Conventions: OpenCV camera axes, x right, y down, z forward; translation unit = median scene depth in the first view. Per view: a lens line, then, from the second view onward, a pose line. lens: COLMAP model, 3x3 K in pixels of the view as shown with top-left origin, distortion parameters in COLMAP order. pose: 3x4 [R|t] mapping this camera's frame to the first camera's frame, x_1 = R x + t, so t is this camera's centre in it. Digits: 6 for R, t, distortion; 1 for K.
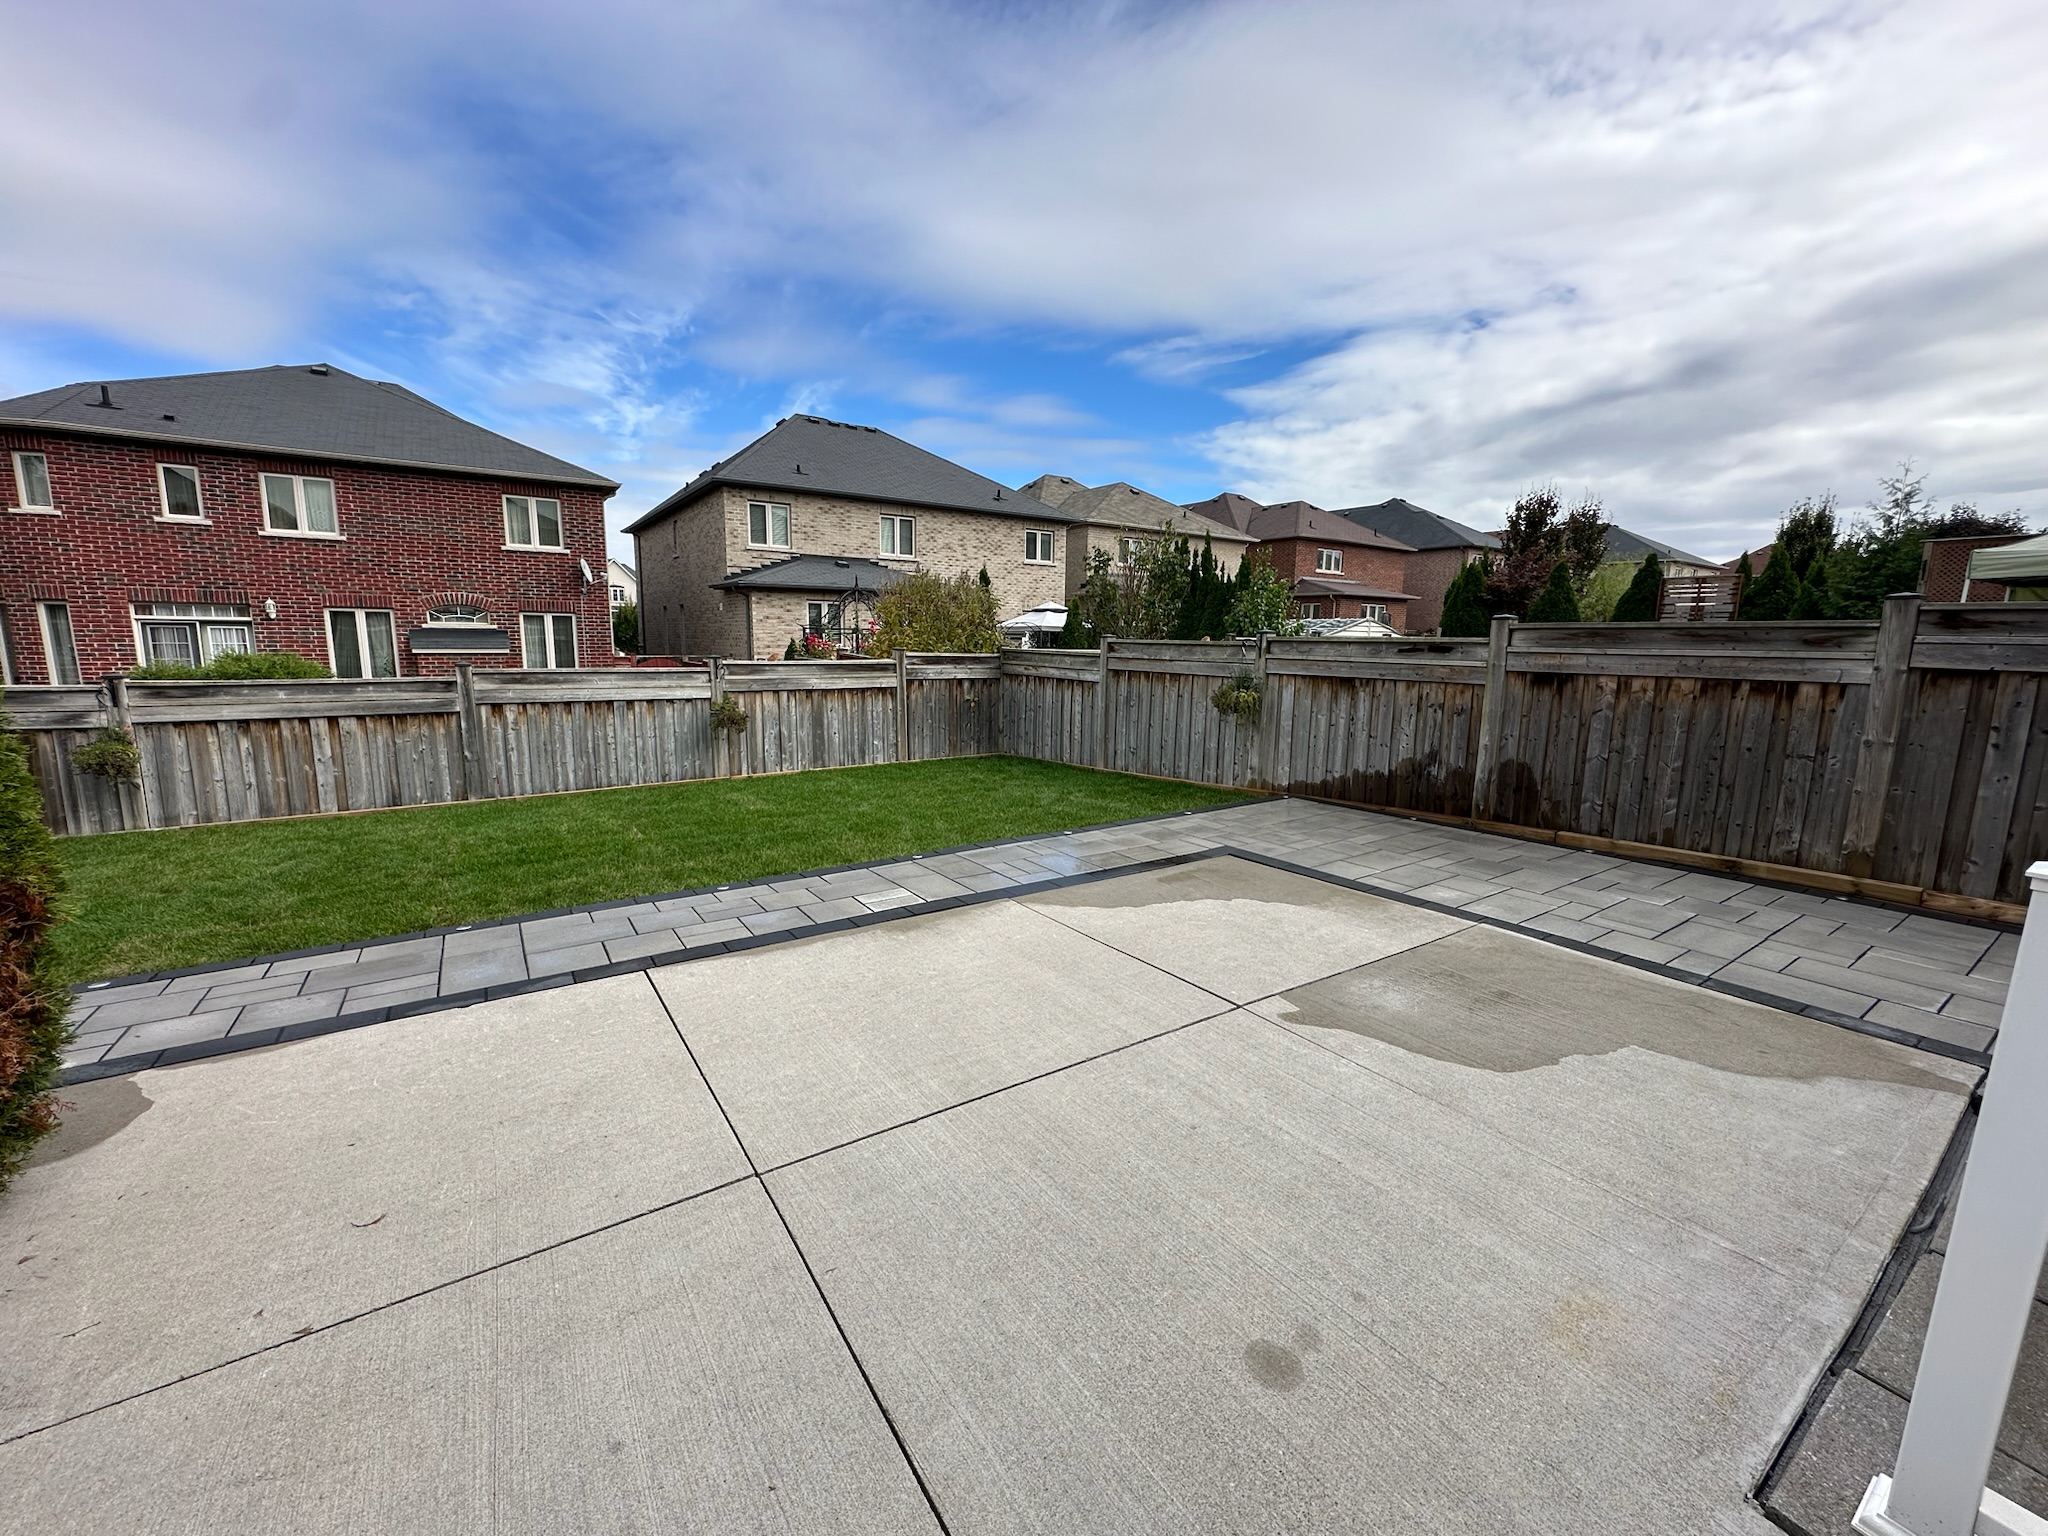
lens RADIAL K [[820.3, 0, 1017.5], [0, 820.3, 769.6], [0, 0, 1]] dist [-0.000473, 0.000685]
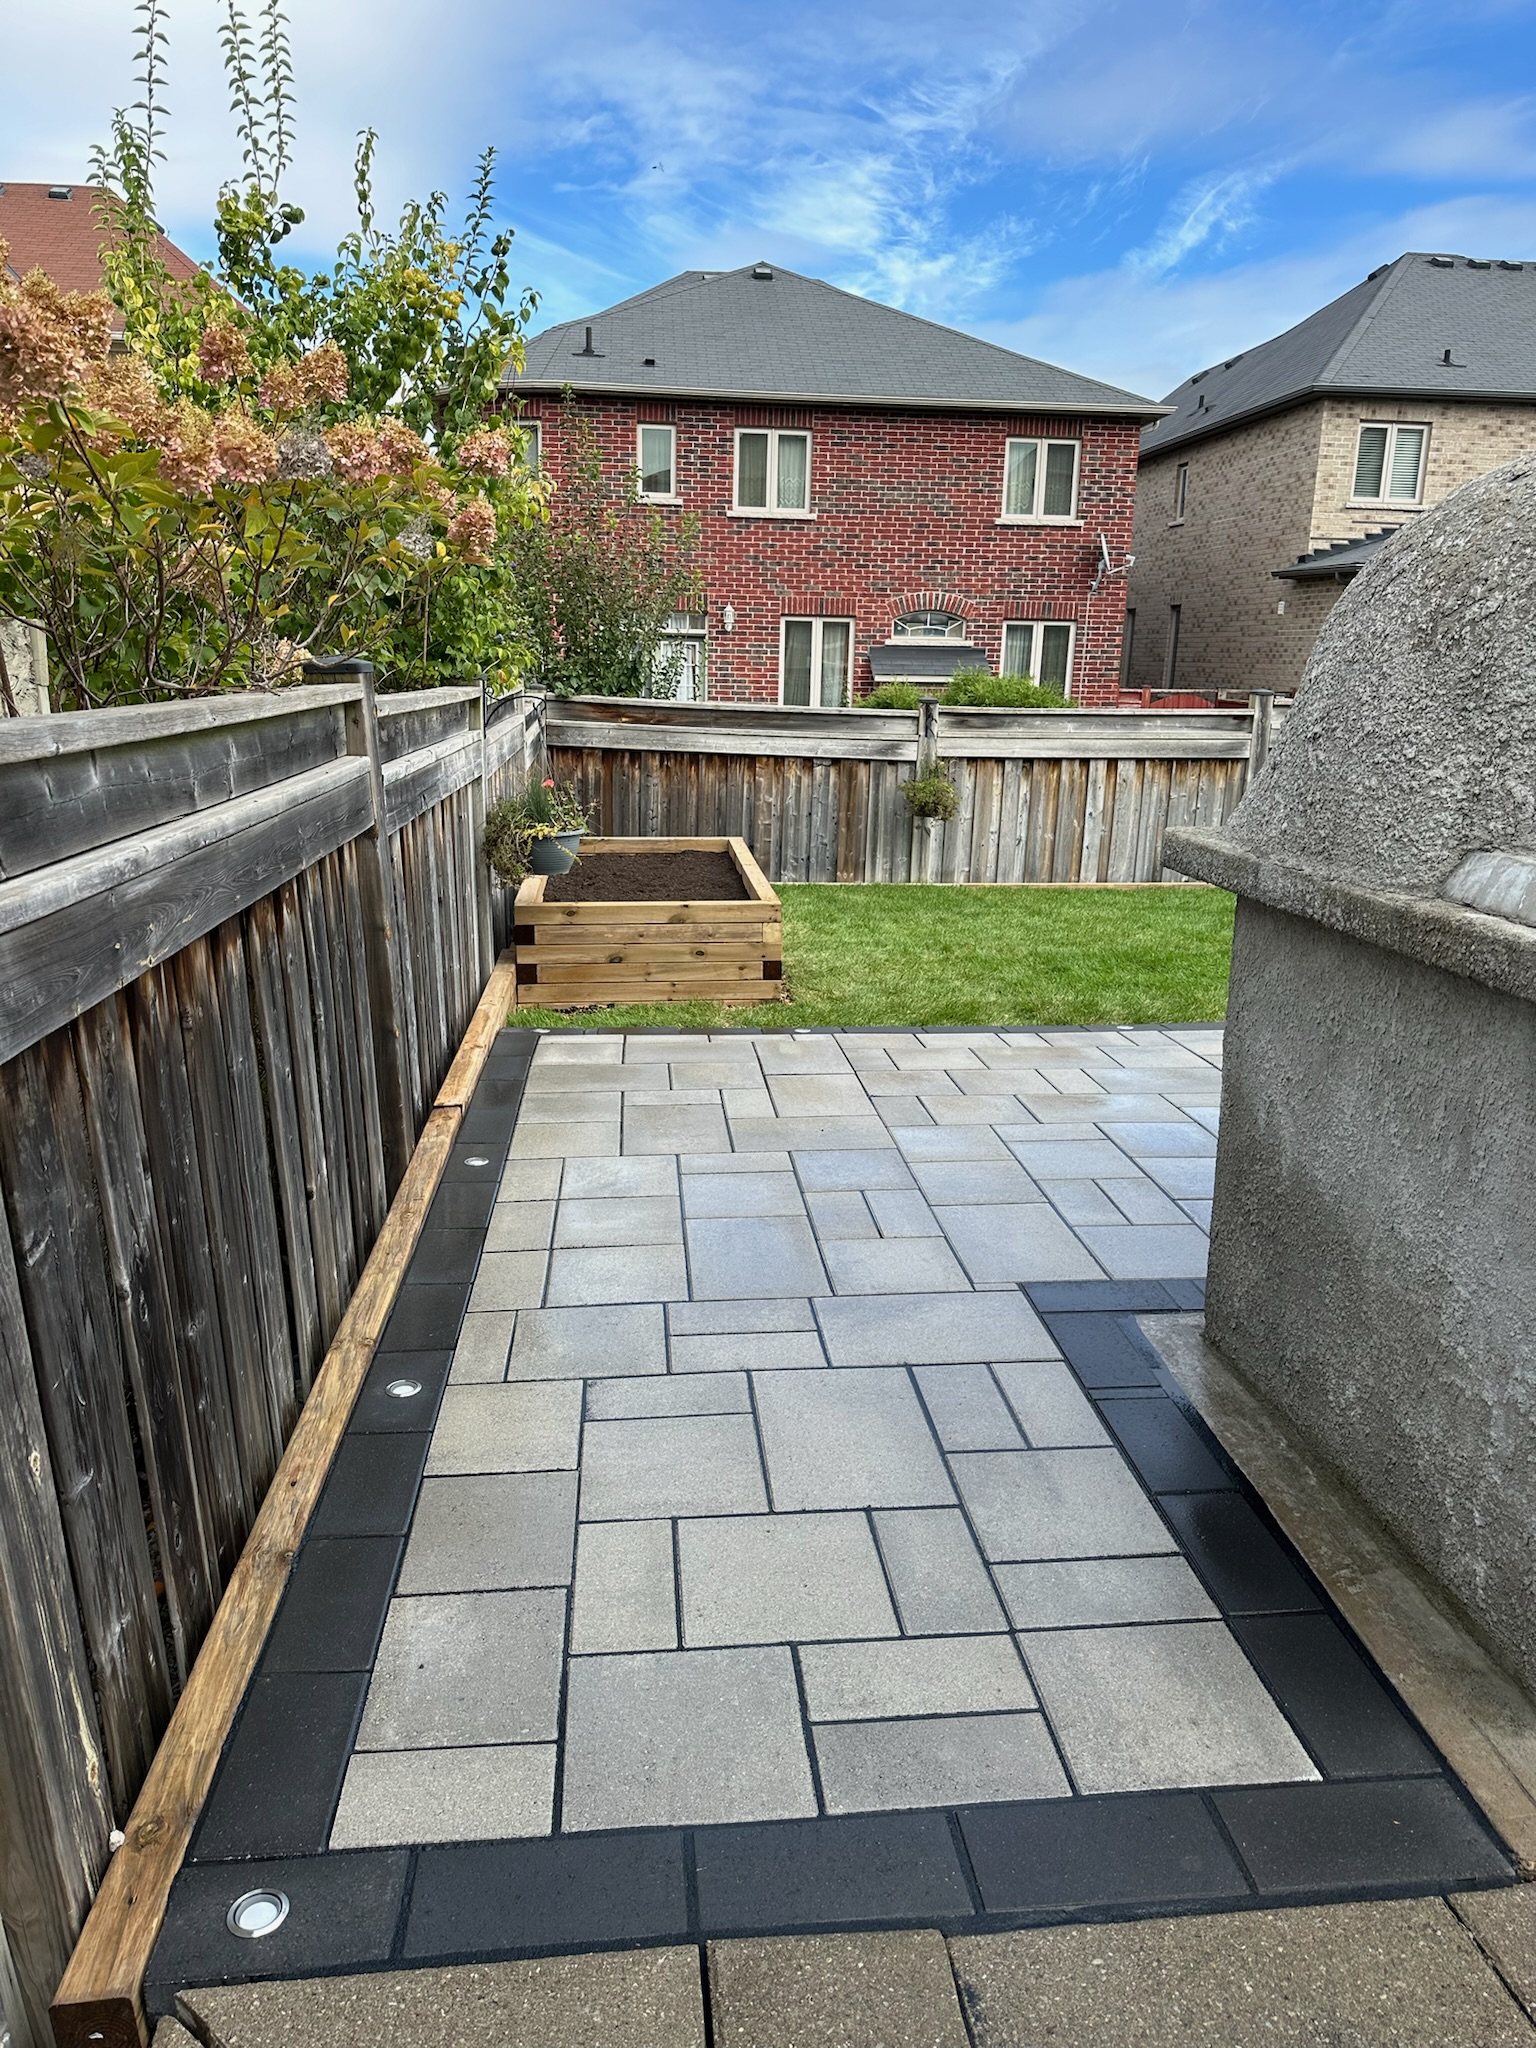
lens RADIAL K [[1437.8, 0, 754.9], [0, 1437.8, 1013.3], [0, 0, 1]] dist [0.104597, -0.137504]
pose [[0.877401, 0.123330, -0.463634, -0.343957], [-0.088096, 0.991378, 0.096996, 0.052224], [0.471599, -0.044260, 0.880702, -0.278690]]
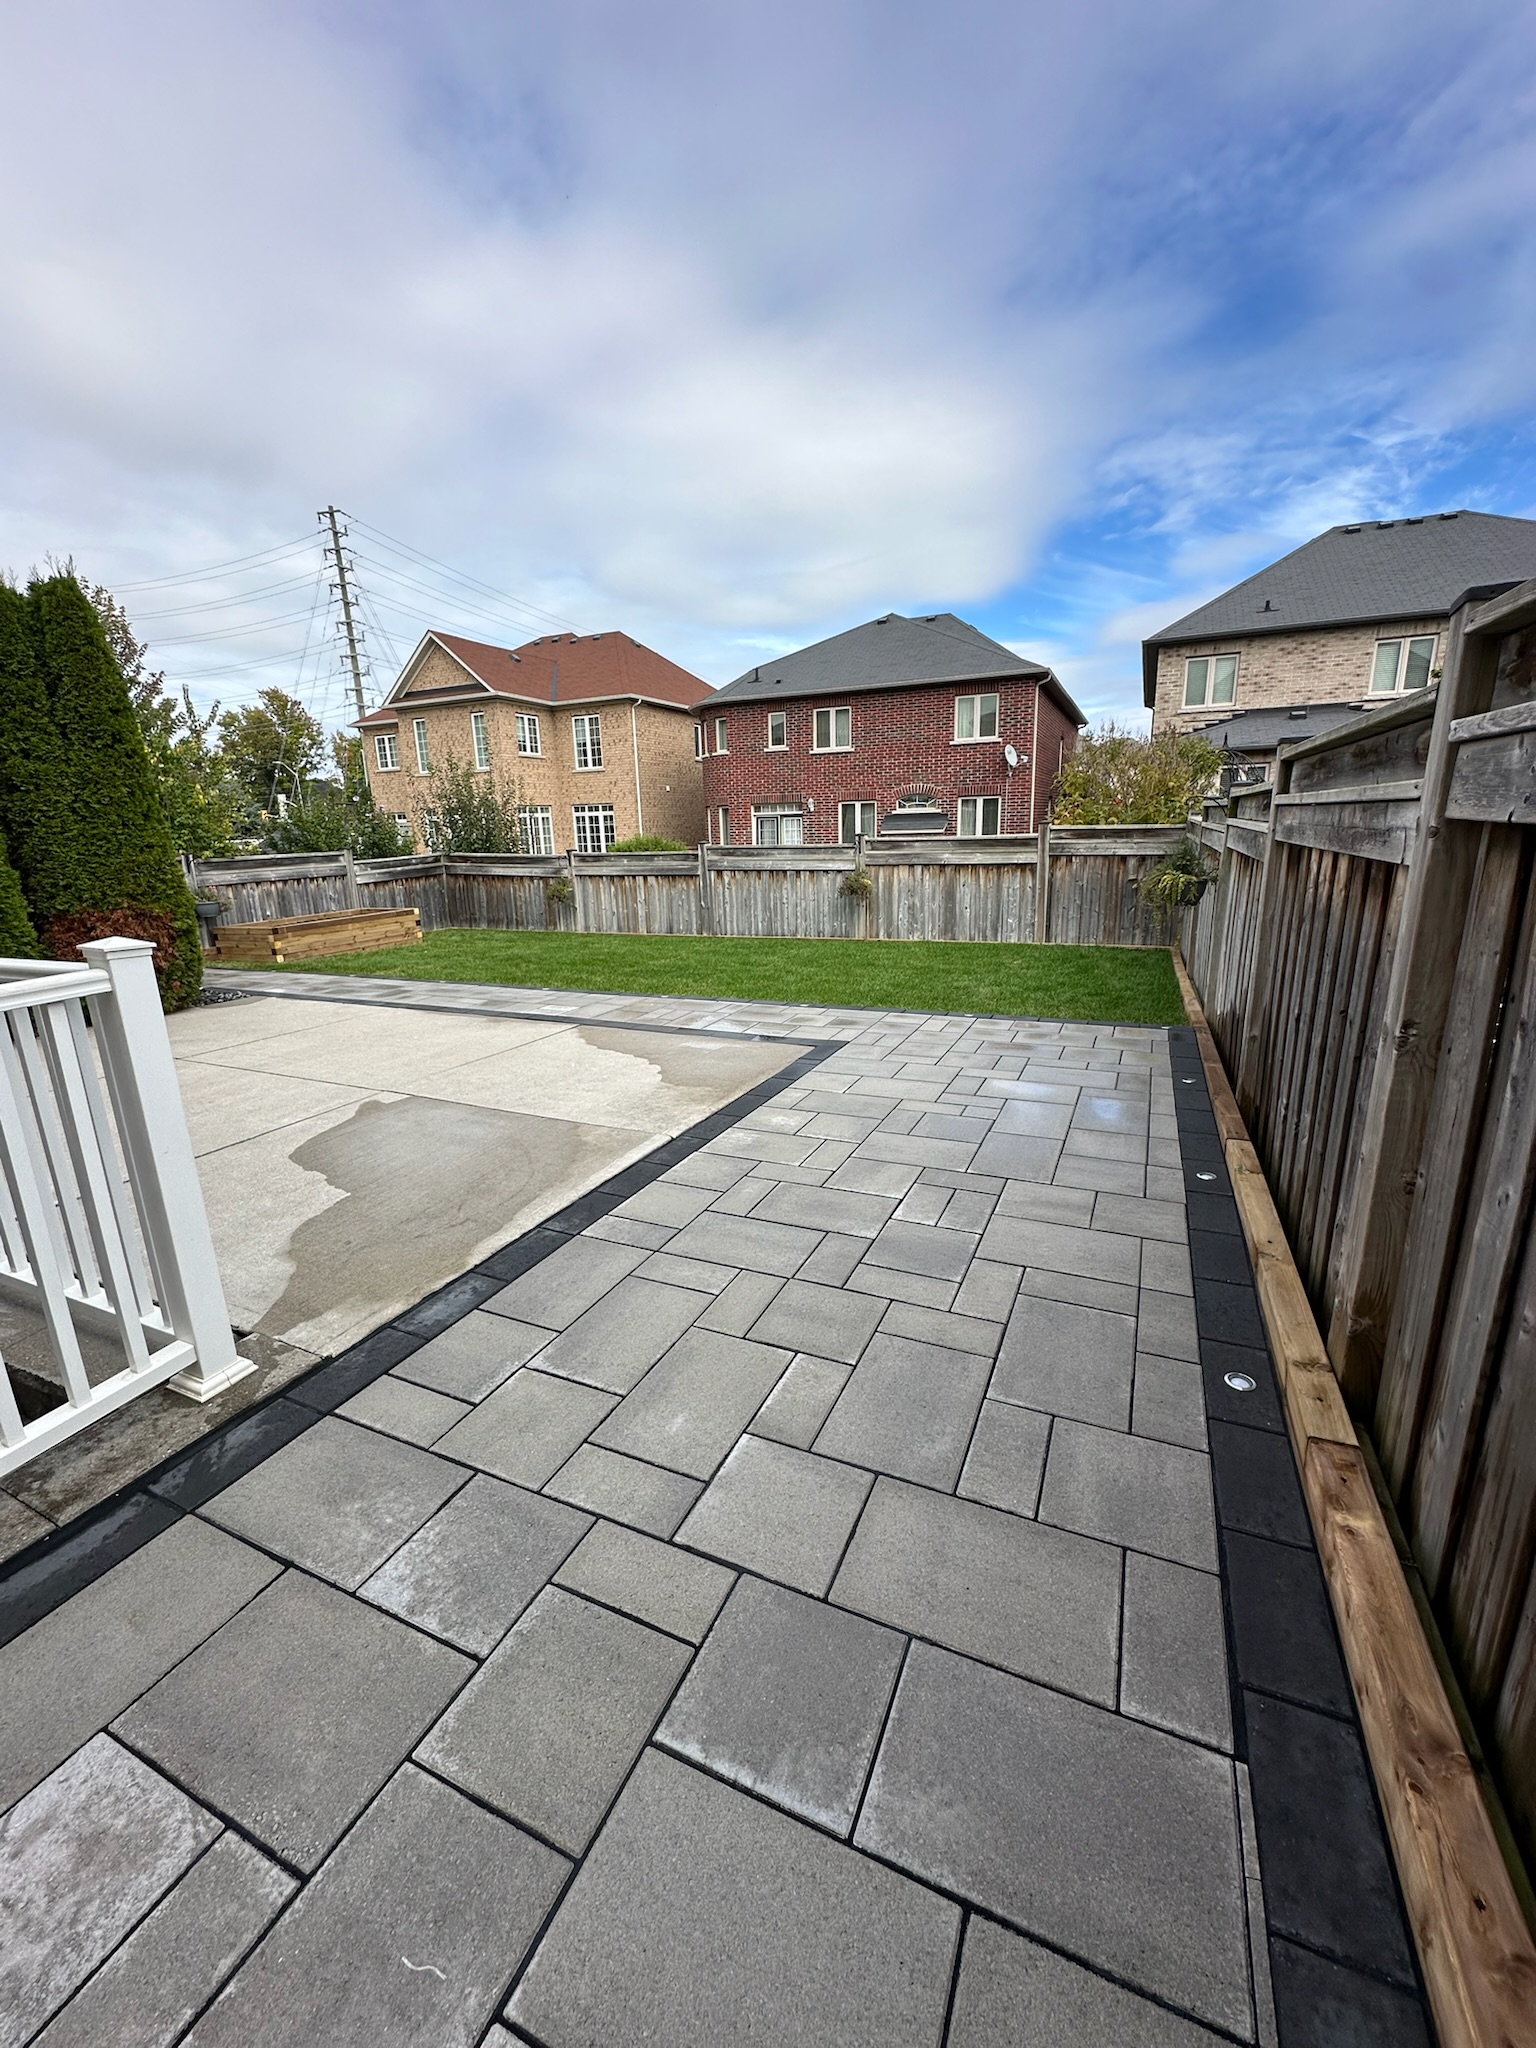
lens RADIAL K [[820.3, 0, 768.0], [0, 820.3, 1024.0], [0, 0, 1]] dist [-0.000473, 0.000685]
pose [[0.515684, 0.178404, -0.837999, 0.537497], [-0.101667, 0.983912, 0.146904, -0.027311], [0.850726, 0.009441, 0.525525, 0.255387]]
